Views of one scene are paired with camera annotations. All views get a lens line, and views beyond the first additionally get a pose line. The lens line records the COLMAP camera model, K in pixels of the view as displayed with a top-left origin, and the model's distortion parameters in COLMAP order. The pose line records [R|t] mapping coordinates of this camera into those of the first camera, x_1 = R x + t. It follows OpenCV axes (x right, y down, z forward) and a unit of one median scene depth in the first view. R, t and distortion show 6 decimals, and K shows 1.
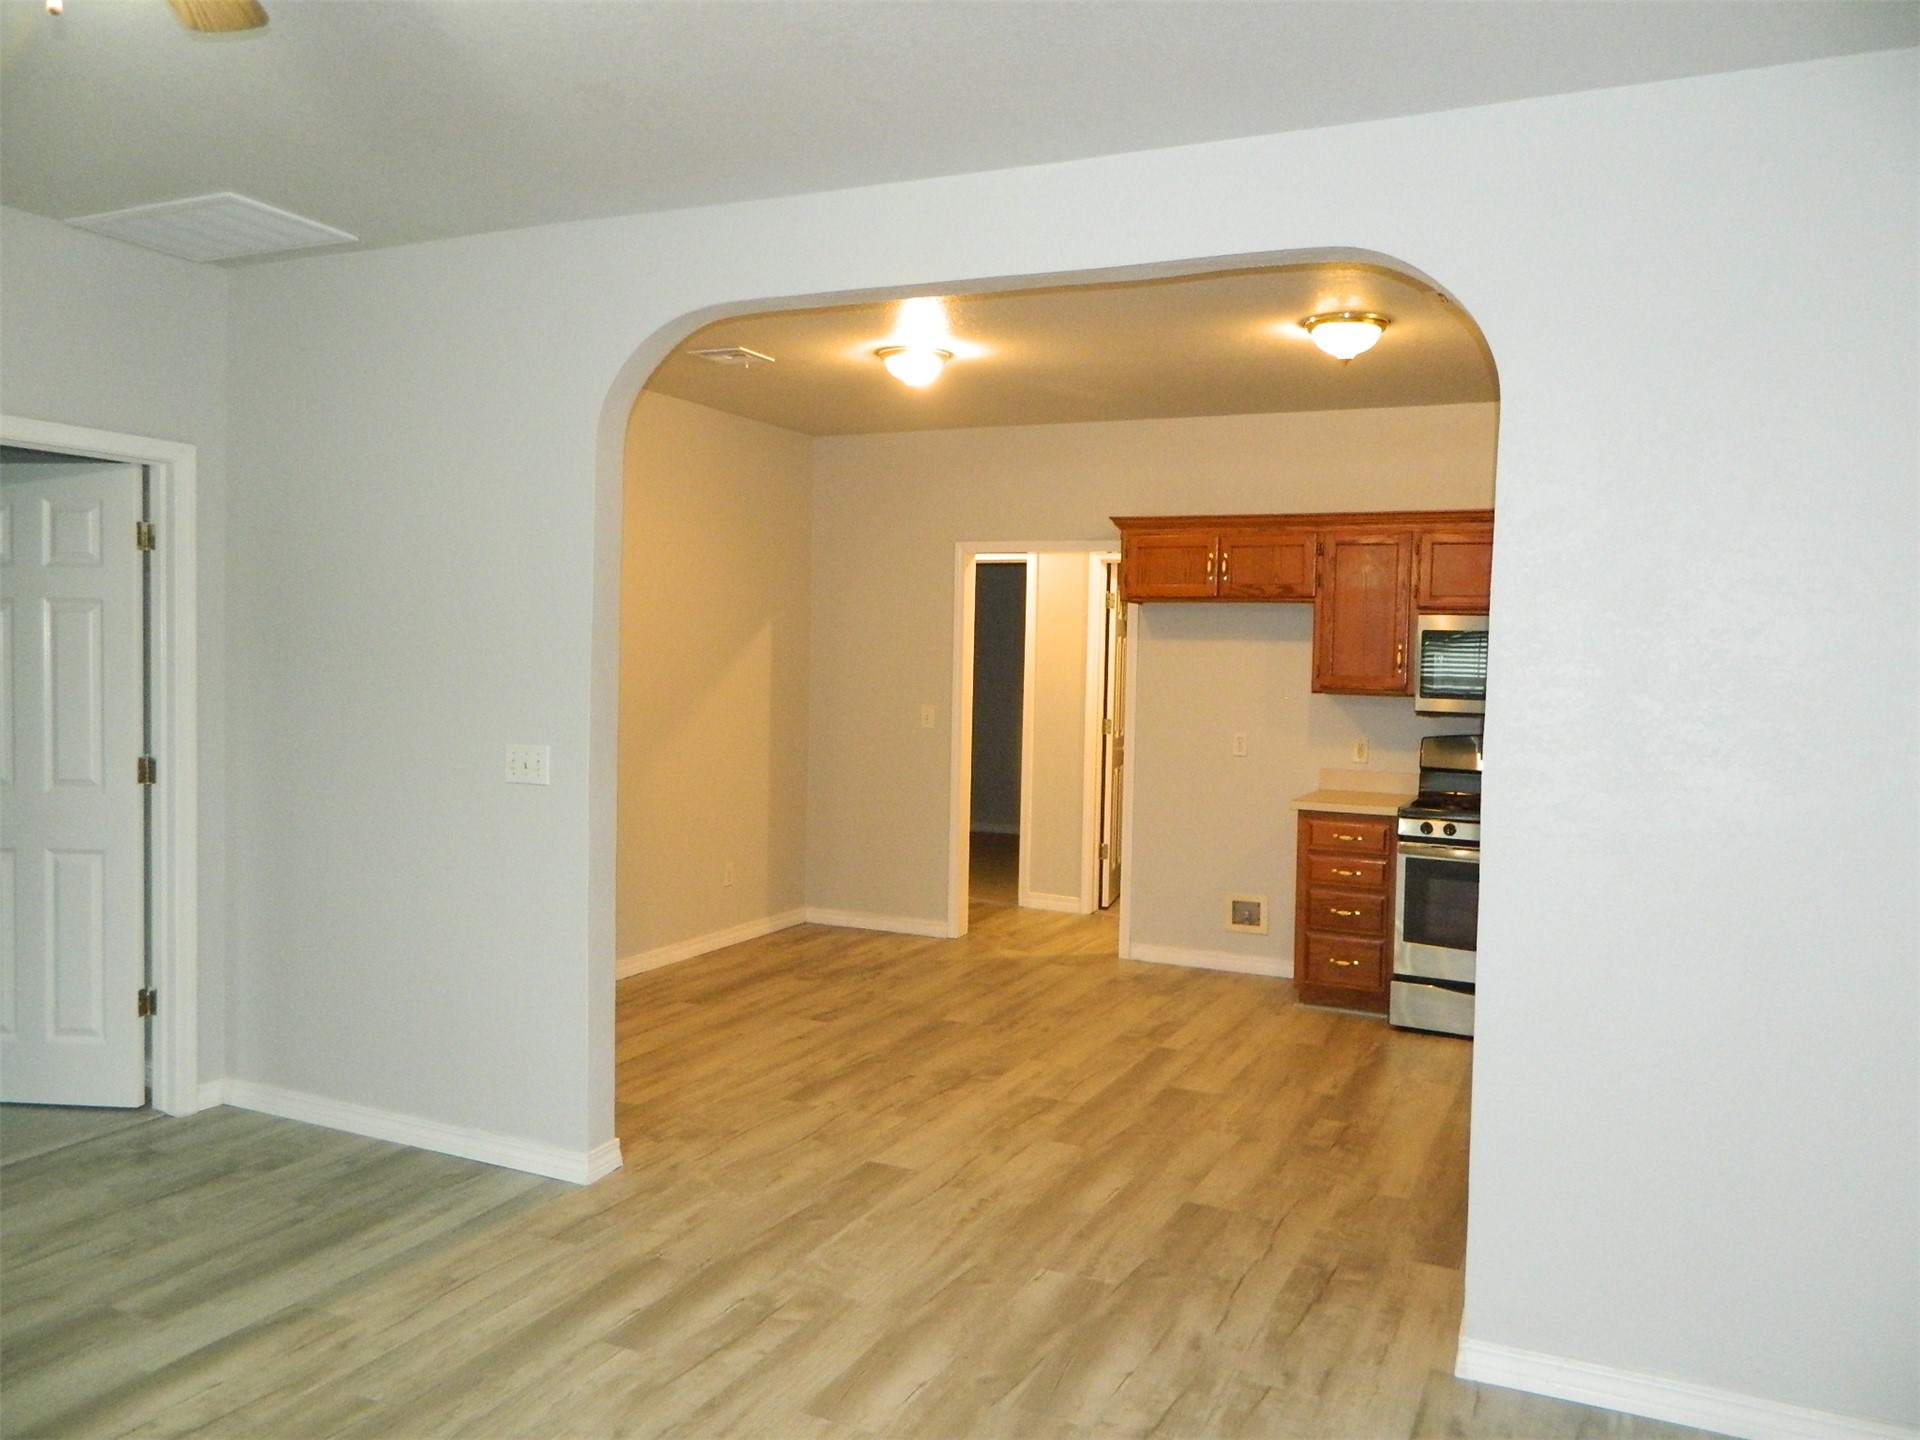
lens RADIAL K [[1431.2, 0, 950.4], [0, 1431.2, 697.6], [0, 0, 1]] dist [0.005359, 0.004507]
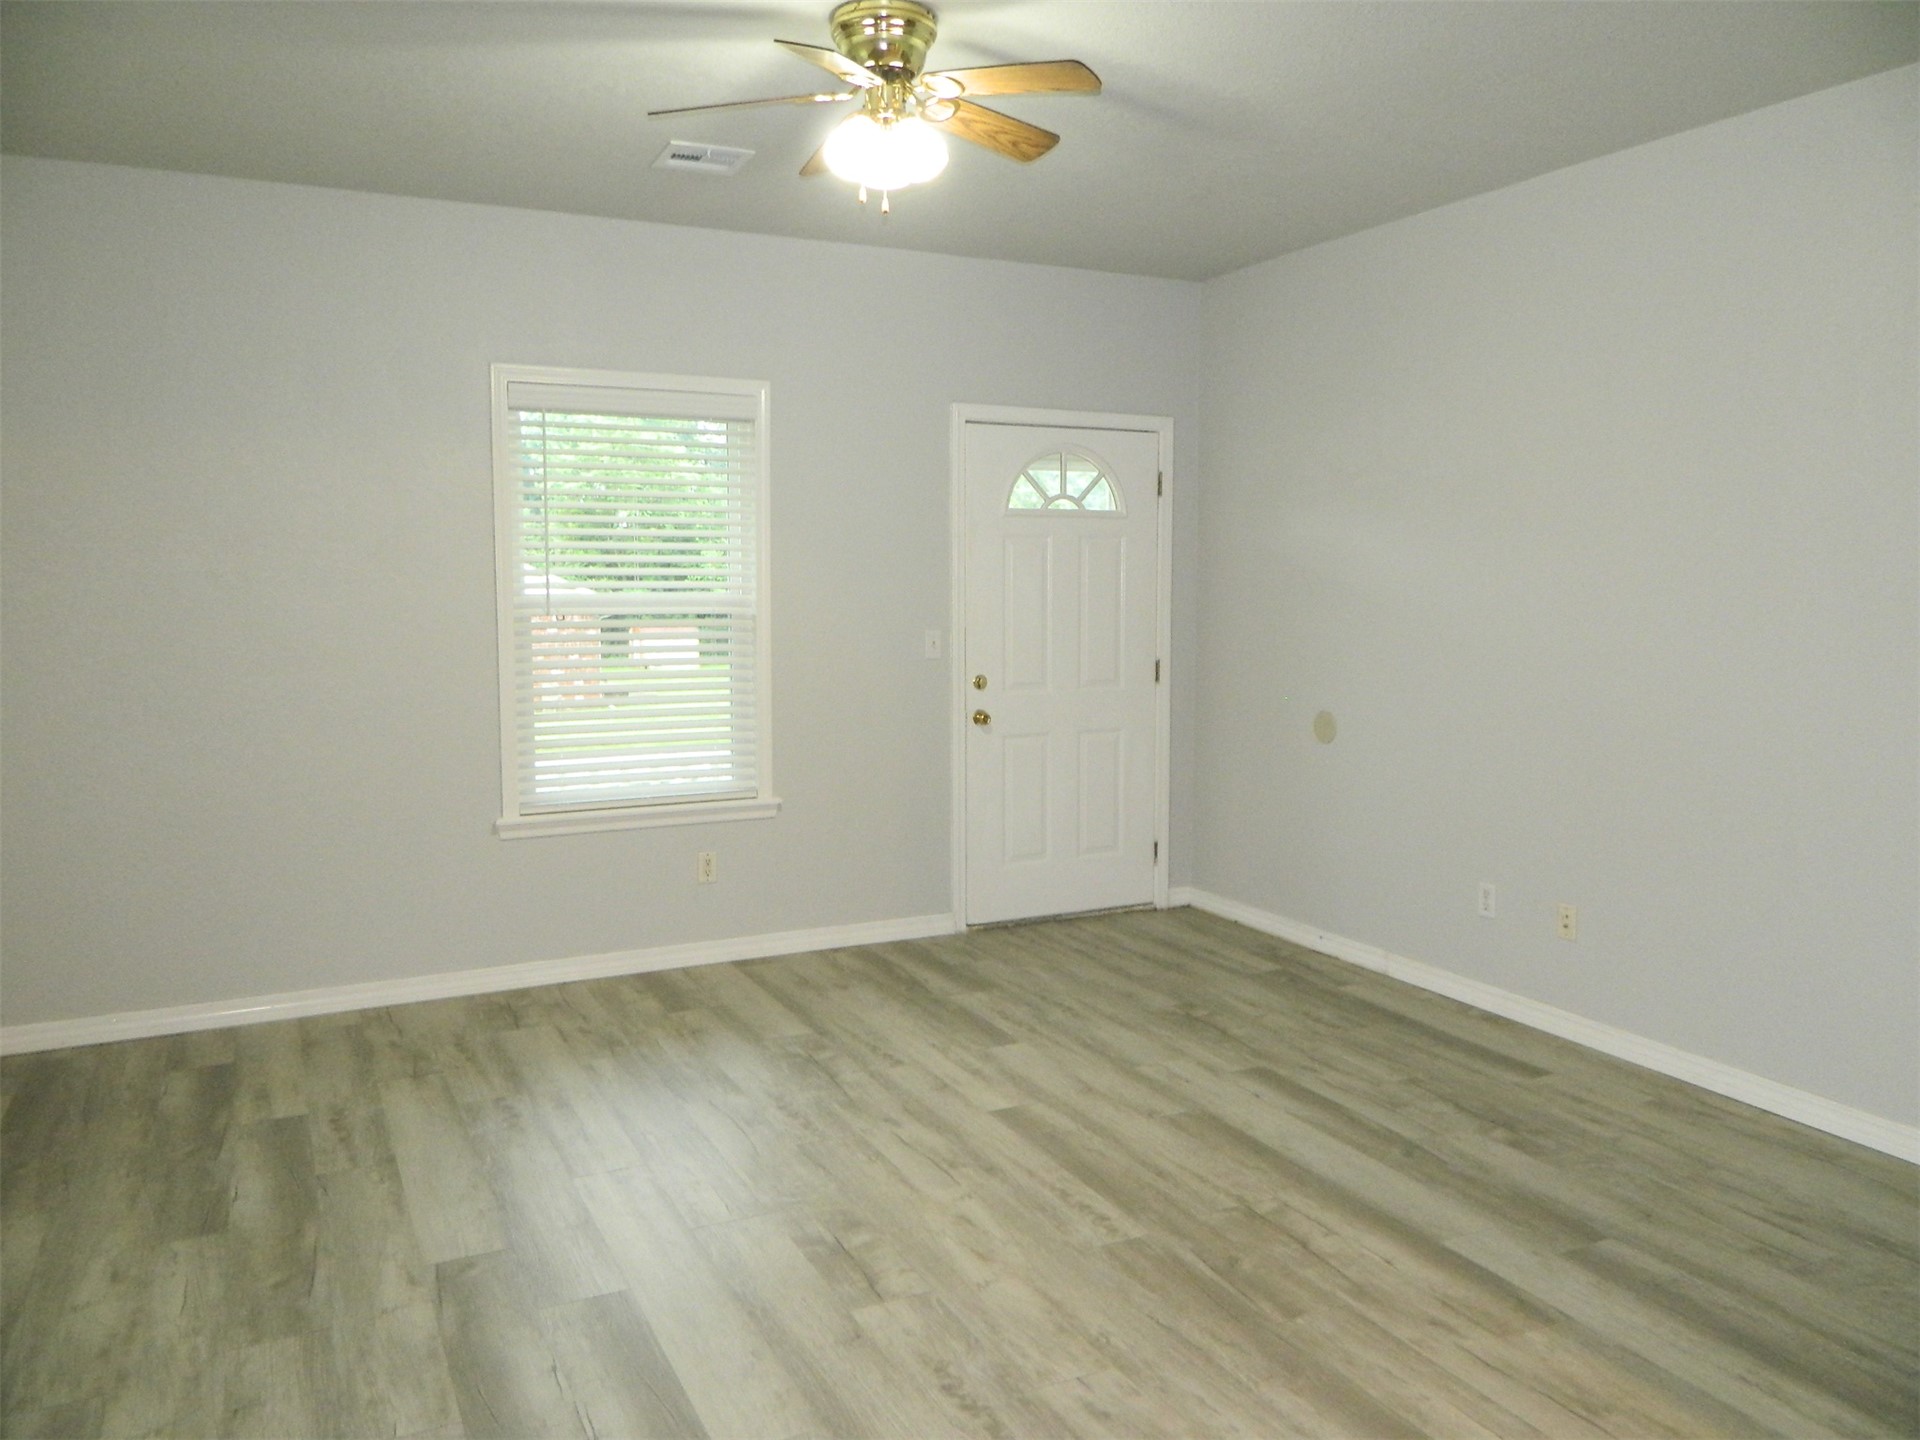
lens RADIAL K [[1428.8, 0, 955.5], [0, 1428.8, 713.7], [0, 0, 1]] dist [0.002137, 0.000171]
pose [[-0.621322, 0.055860, -0.781562, 0.368656], [-0.034484, 0.994540, 0.098495, -0.007822], [0.782796, 0.088148, -0.616003, 1.054467]]
